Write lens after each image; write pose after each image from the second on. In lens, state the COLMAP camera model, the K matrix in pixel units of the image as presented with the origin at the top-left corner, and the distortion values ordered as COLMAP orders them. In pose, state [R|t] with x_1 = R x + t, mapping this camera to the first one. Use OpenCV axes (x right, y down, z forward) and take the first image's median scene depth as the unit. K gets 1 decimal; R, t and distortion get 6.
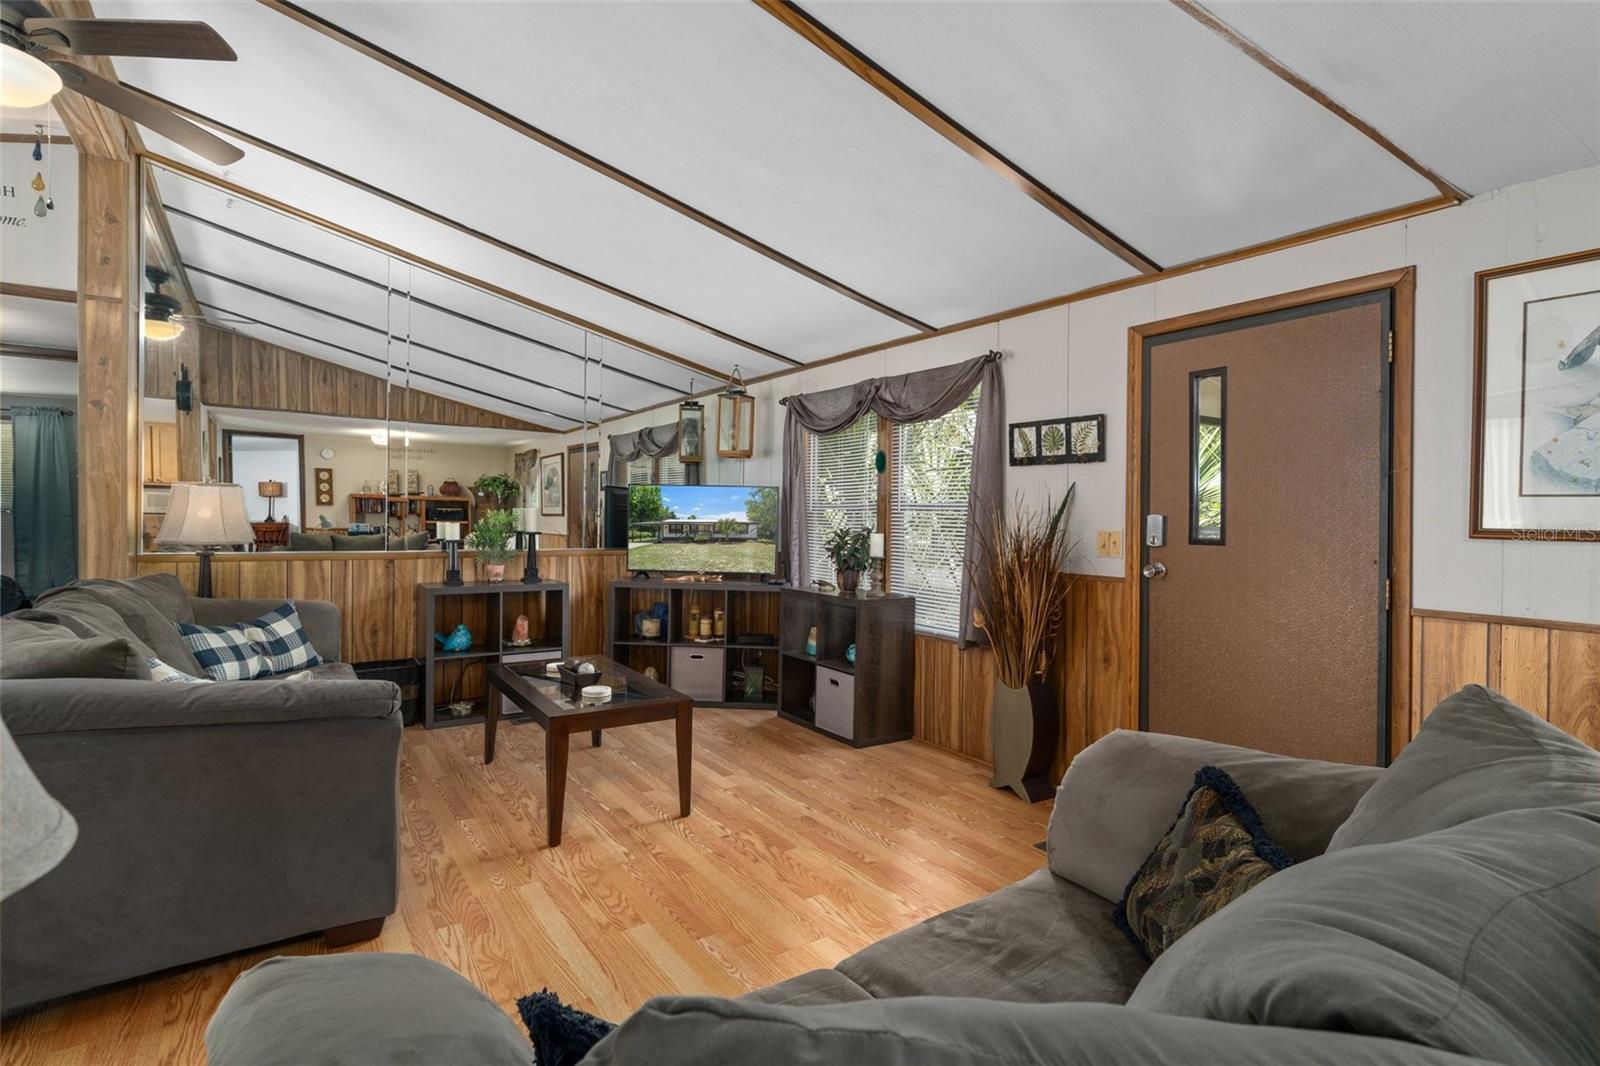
lens RADIAL K [[800.6, 0, 800.0], [0, 800.6, 533.0], [0, 0, 1]] dist [-0.000799, 0.000202]
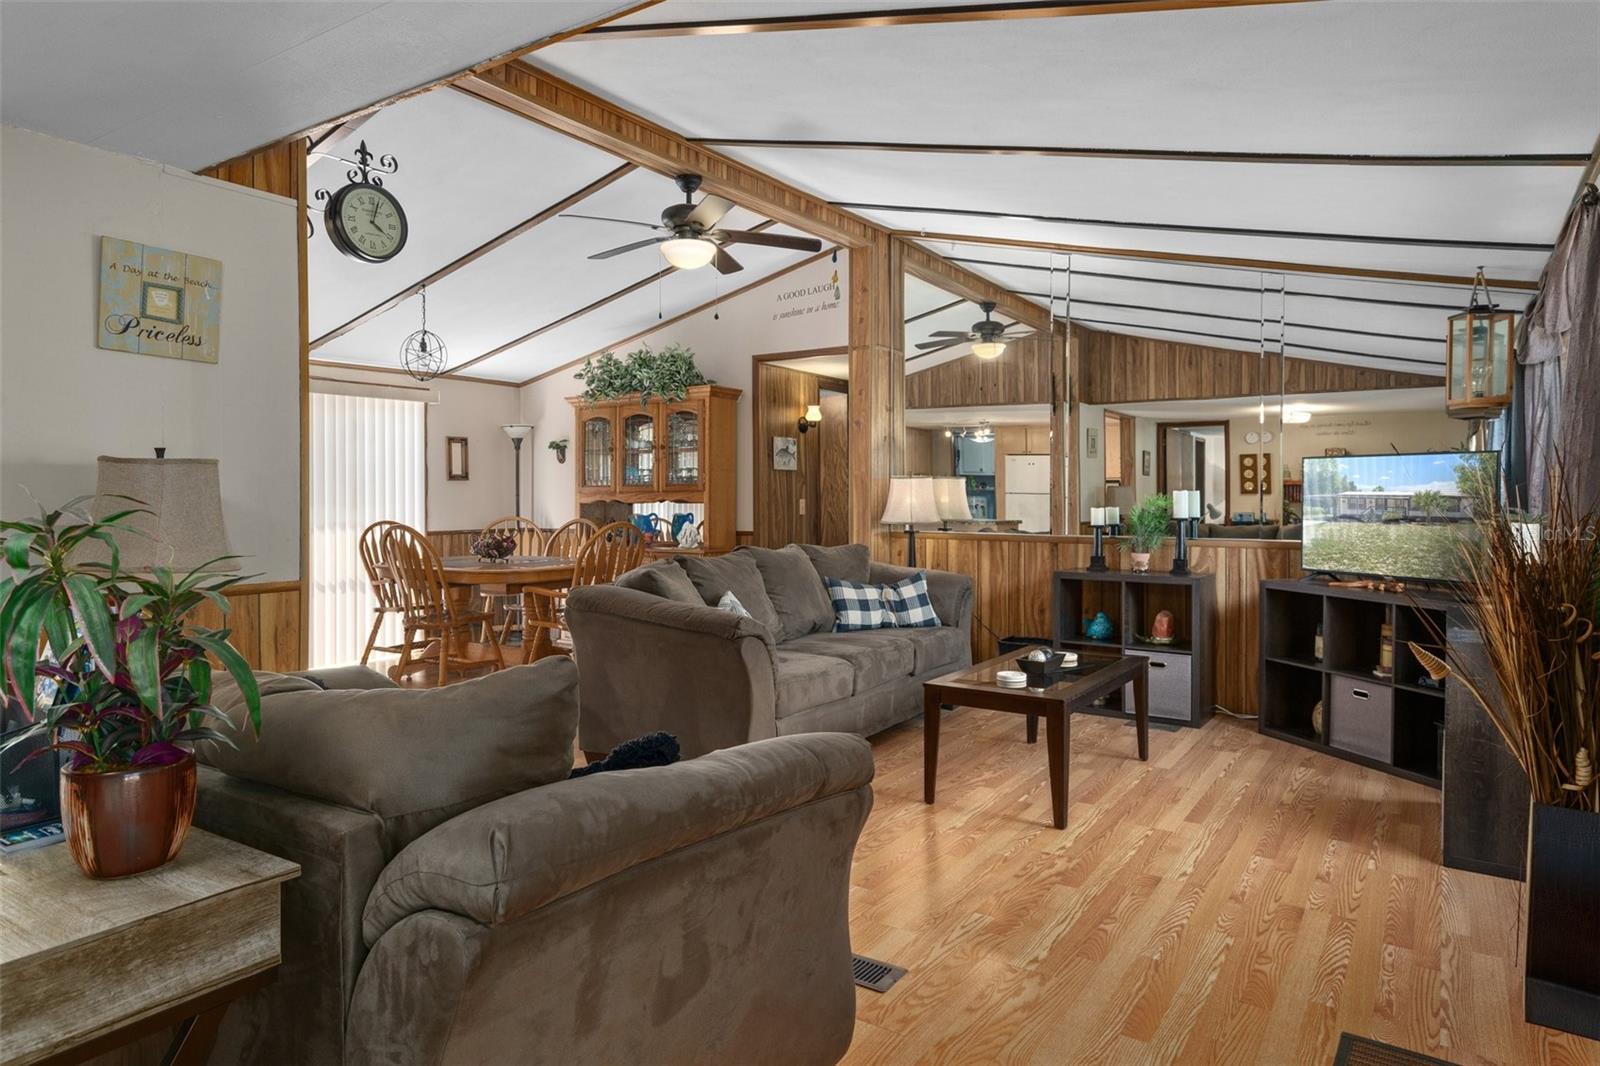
lens RADIAL K [[964.3, 0, 800.6], [0, 964.3, 503.7], [0, 0, 1]] dist [0.043110, 0.000723]
pose [[0.380763, -0.008368, -0.924635, 0.625381], [-0.017552, 0.999713, -0.016275, 0.009436], [0.924506, 0.022426, 0.380507, 0.252947]]
